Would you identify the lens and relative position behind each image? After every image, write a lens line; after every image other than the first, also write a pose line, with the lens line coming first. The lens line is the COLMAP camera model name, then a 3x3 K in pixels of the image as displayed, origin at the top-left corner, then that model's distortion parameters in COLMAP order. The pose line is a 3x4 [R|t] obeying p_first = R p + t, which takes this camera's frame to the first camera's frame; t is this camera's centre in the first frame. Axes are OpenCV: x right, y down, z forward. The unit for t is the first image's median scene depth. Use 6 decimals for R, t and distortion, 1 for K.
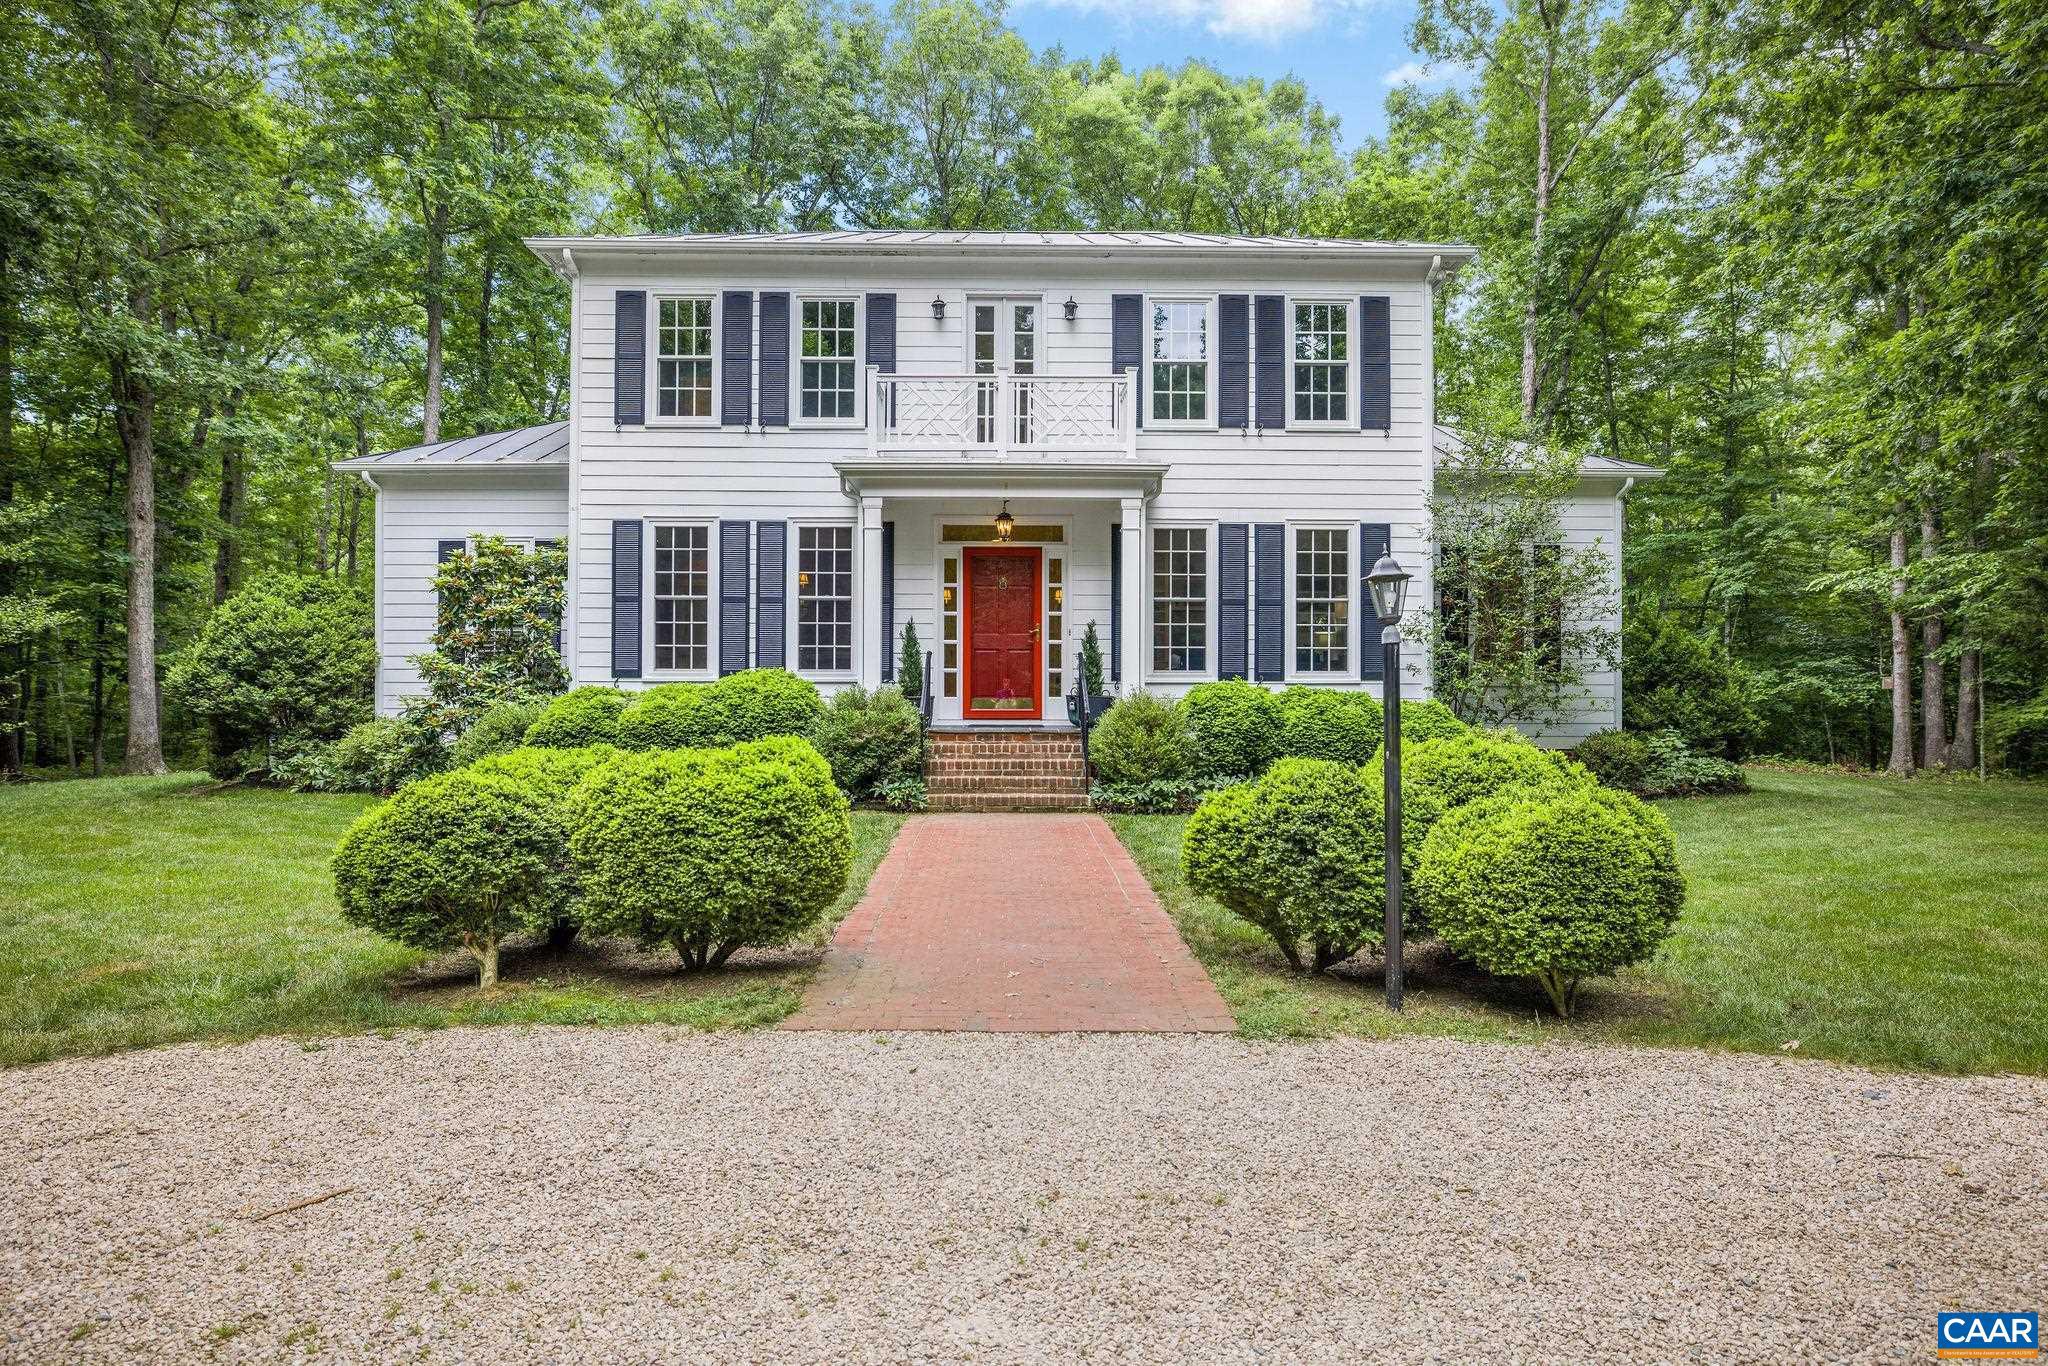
lens RADIAL K [[1230.1, 0, 1027.2], [0, 1230.1, 674.9], [0, 0, 1]] dist [0.002979, 0.010485]
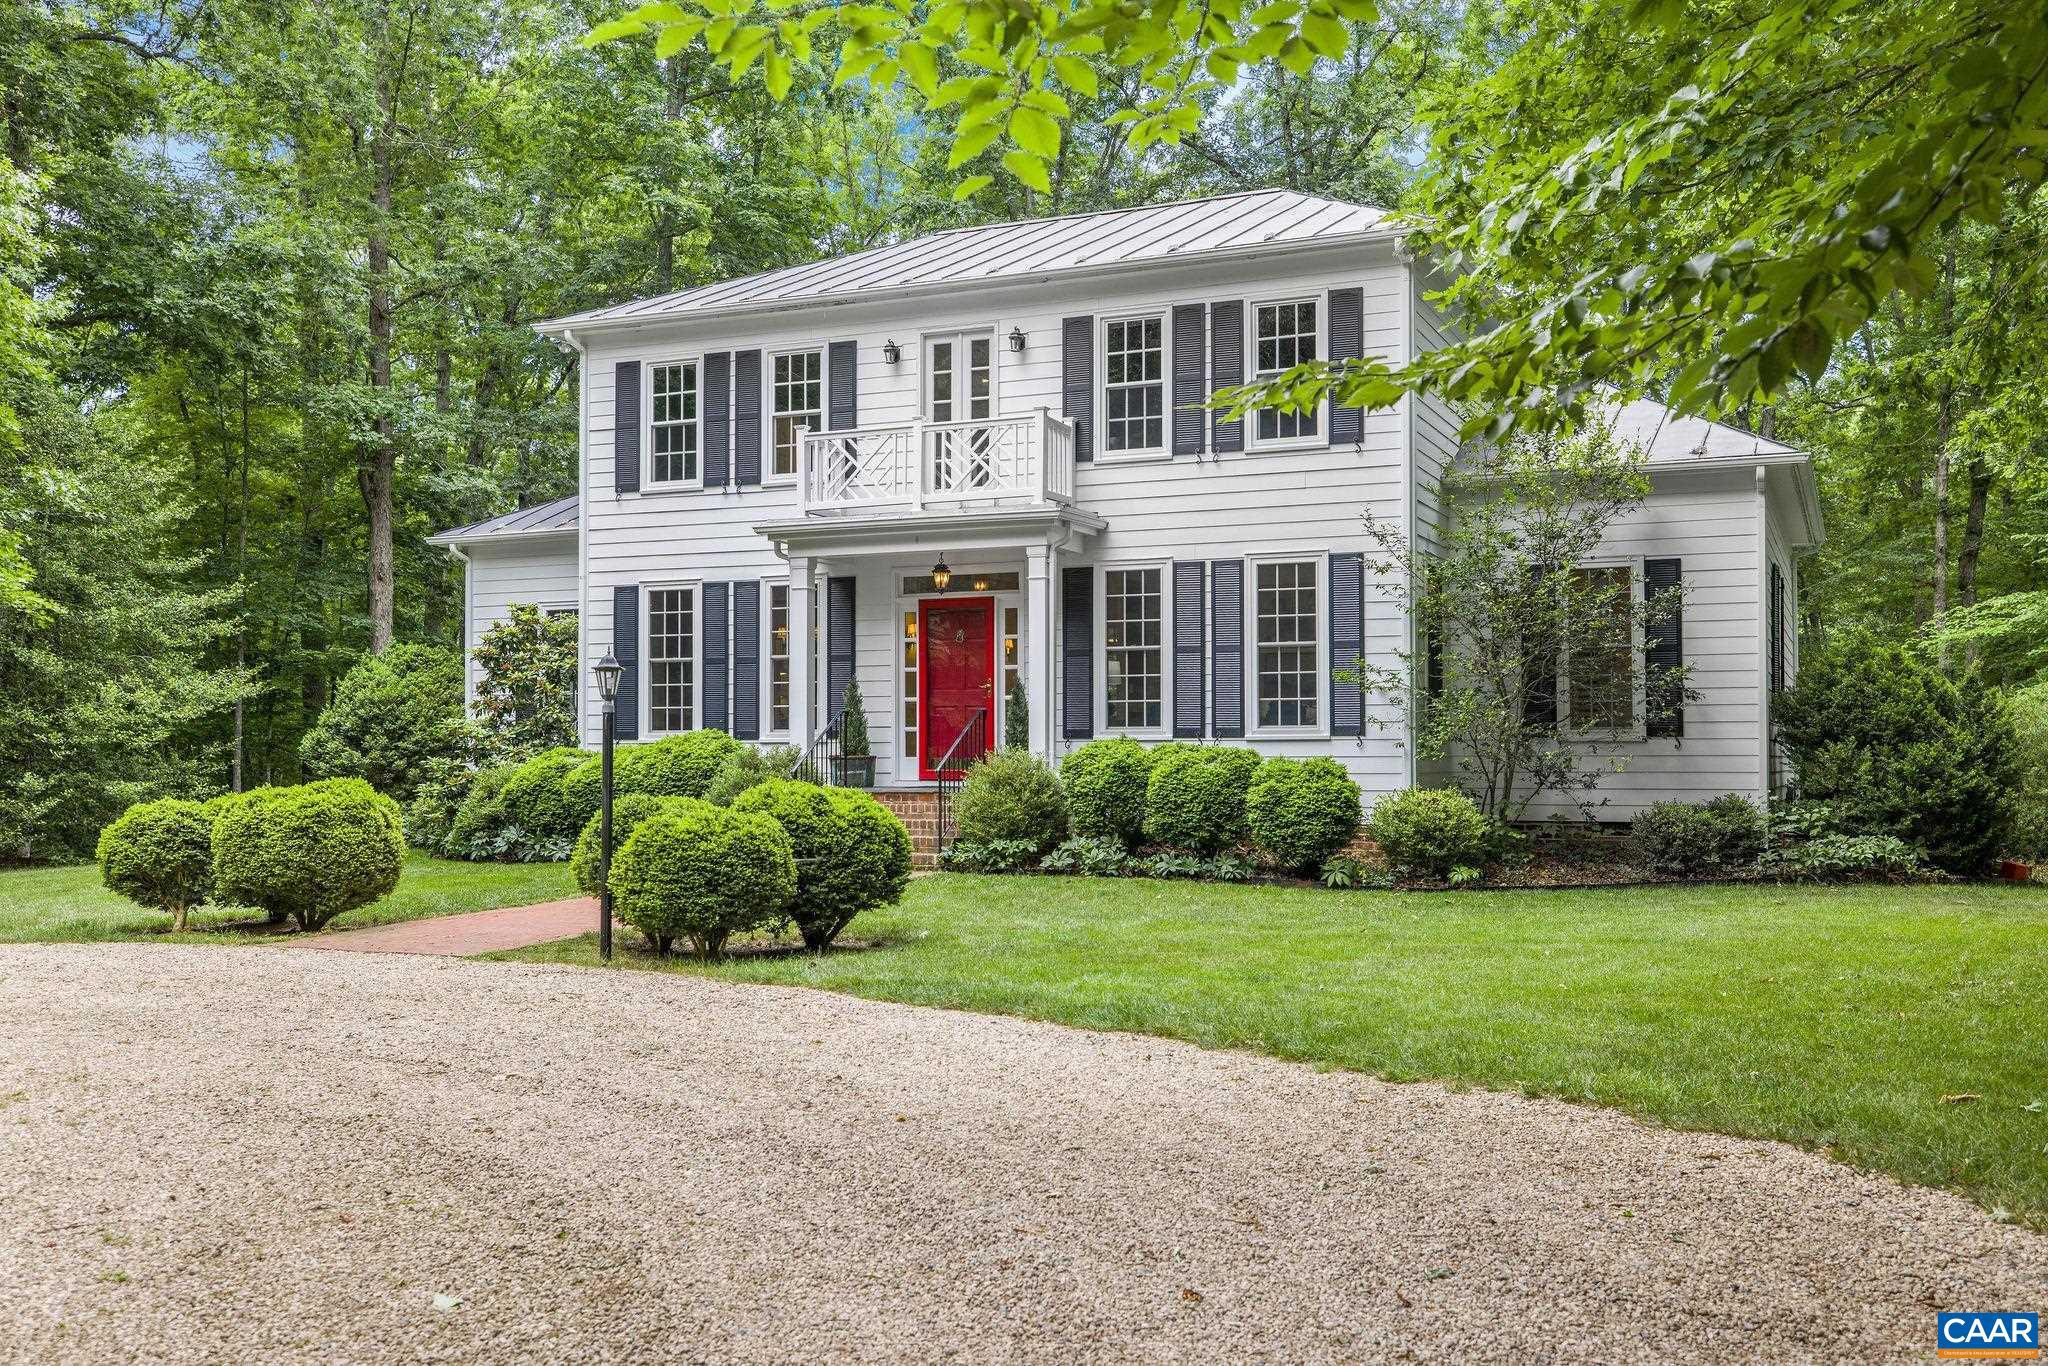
lens RADIAL K [[2076.8, 0, 1024.1], [0, 2076.8, 697.2], [0, 0, 1]] dist [0.078531, 0.000000]
pose [[0.898991, -0.016741, -0.437646, 0.722981], [0.008982, 0.999764, -0.019793, 0.004094], [0.437874, 0.013863, 0.898929, -0.408501]]
